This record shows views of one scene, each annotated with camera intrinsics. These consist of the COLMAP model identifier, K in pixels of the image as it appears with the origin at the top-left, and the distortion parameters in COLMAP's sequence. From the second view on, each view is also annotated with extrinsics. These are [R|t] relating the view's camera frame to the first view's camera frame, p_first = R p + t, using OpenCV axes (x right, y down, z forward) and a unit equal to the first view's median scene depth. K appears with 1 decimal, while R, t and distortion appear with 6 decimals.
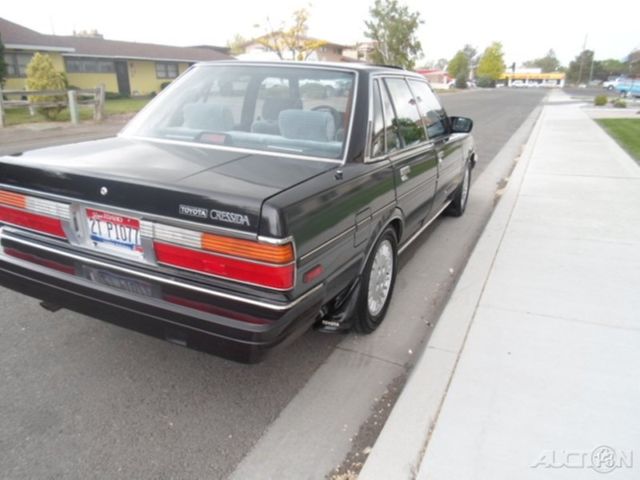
lens RADIAL K [[504.5, 0, 320.0], [0, 504.5, 240.0], [0, 0, 1]] dist [-0.036425, 0.011572]
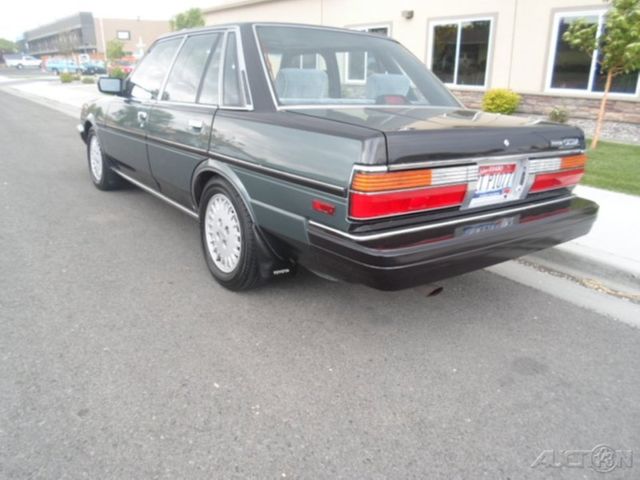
lens RADIAL K [[497.3, 0, 320.0], [0, 497.3, 240.0], [0, 0, 1]] dist [-0.030636, 0.001704]
pose [[0.464800, -0.291877, 0.835924, -1.476058], [0.256405, 0.948021, 0.188449, -0.190347], [-0.847477, 0.126744, 0.515479, 0.753790]]
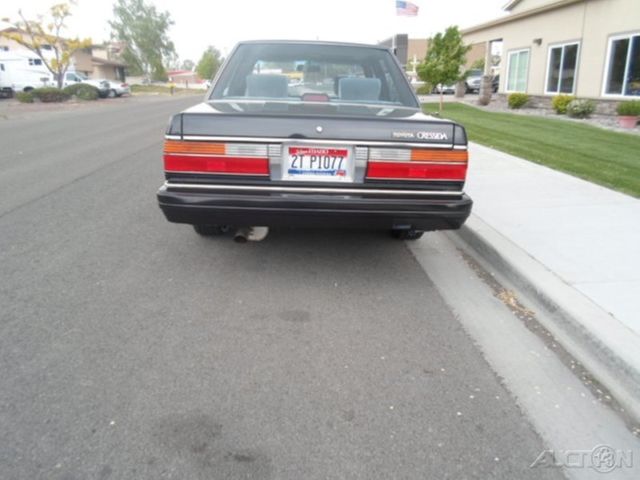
lens RADIAL K [[504.5, 0, 320.0], [0, 504.5, 240.0], [0, 0, 1]] dist [-0.036425, 0.011572]
pose [[0.886329, -0.147739, 0.438856, -0.974076], [0.149178, 0.988311, 0.031424, 0.136666], [-0.438369, 0.037616, 0.898008, -0.162379]]
